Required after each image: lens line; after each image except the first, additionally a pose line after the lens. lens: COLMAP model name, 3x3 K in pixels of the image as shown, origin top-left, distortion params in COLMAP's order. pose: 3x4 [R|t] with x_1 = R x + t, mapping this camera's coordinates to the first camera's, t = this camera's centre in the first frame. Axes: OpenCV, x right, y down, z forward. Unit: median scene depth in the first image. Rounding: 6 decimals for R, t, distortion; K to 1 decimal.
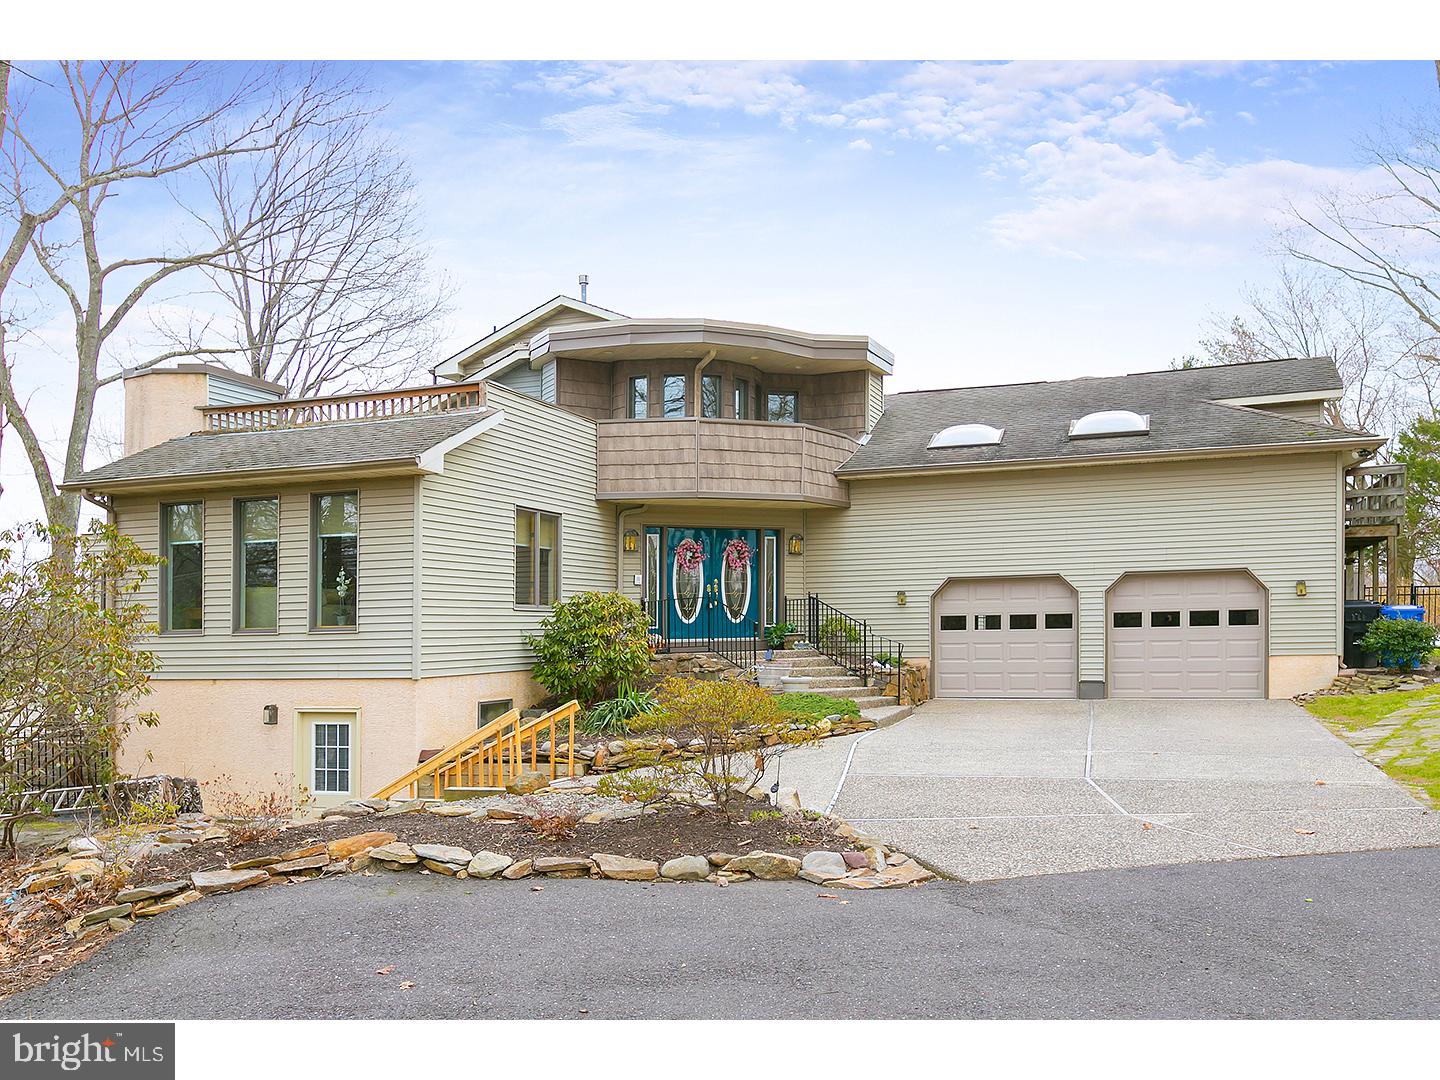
lens RADIAL K [[1093.8, 0, 719.2], [0, 1093.8, 550.4], [0, 0, 1]] dist [0.002695, -0.004372]
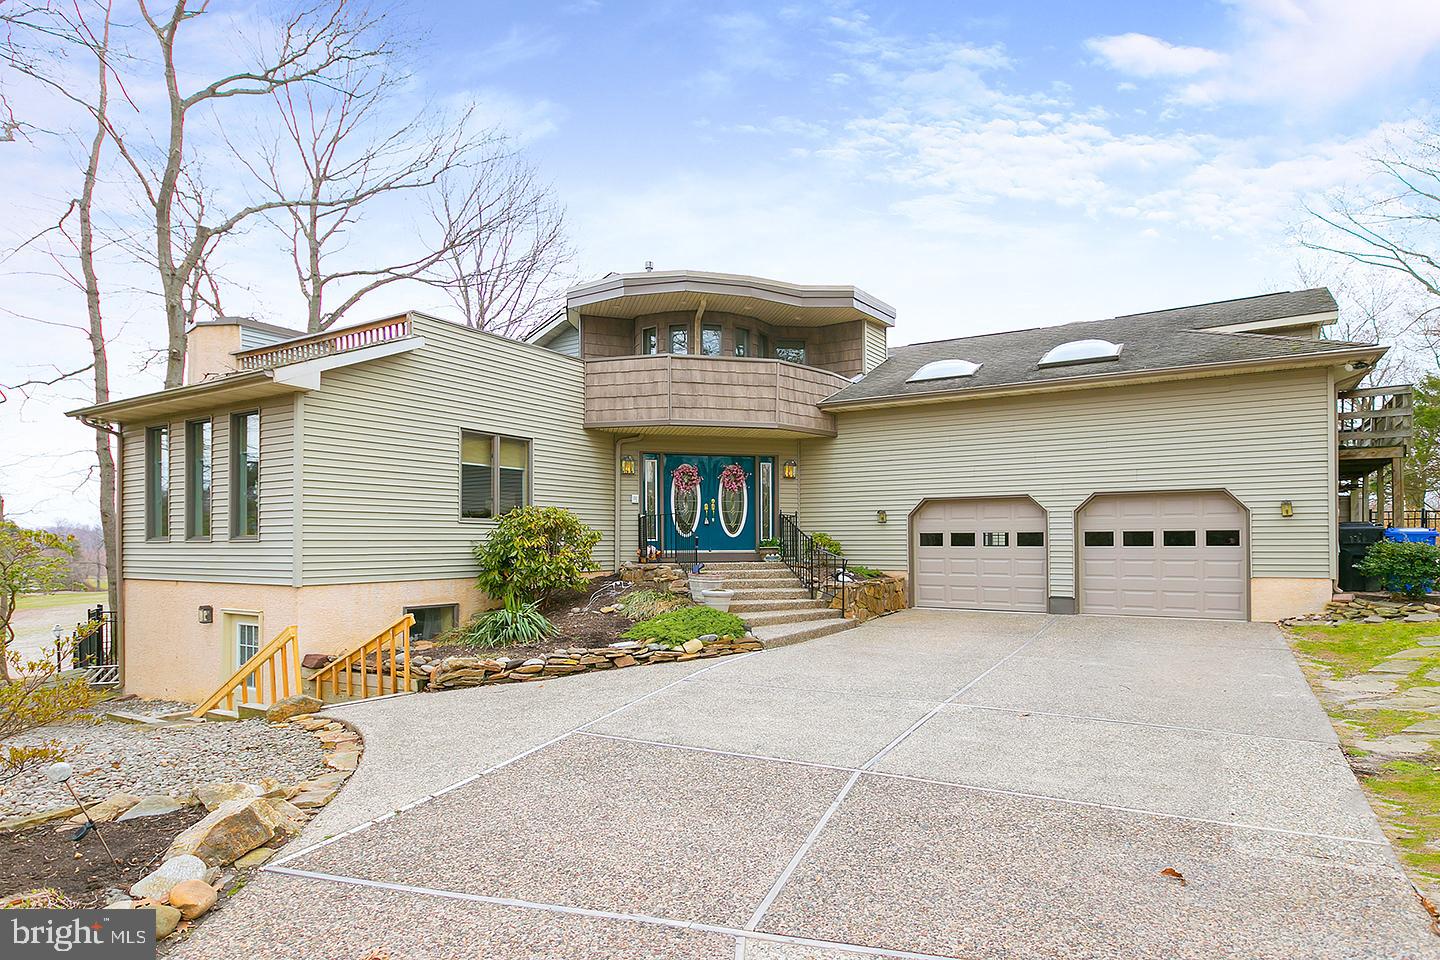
lens RADIAL K [[716.6, 0, 720.0], [0, 716.6, 480.0], [0, 0, 1]] dist [-0.001882, 0.000988]
pose [[0.977719, -0.003549, -0.209886, 0.167066], [0.001137, 0.999932, -0.011614, 0.015219], [0.209913, 0.011116, 0.977657, 0.263224]]
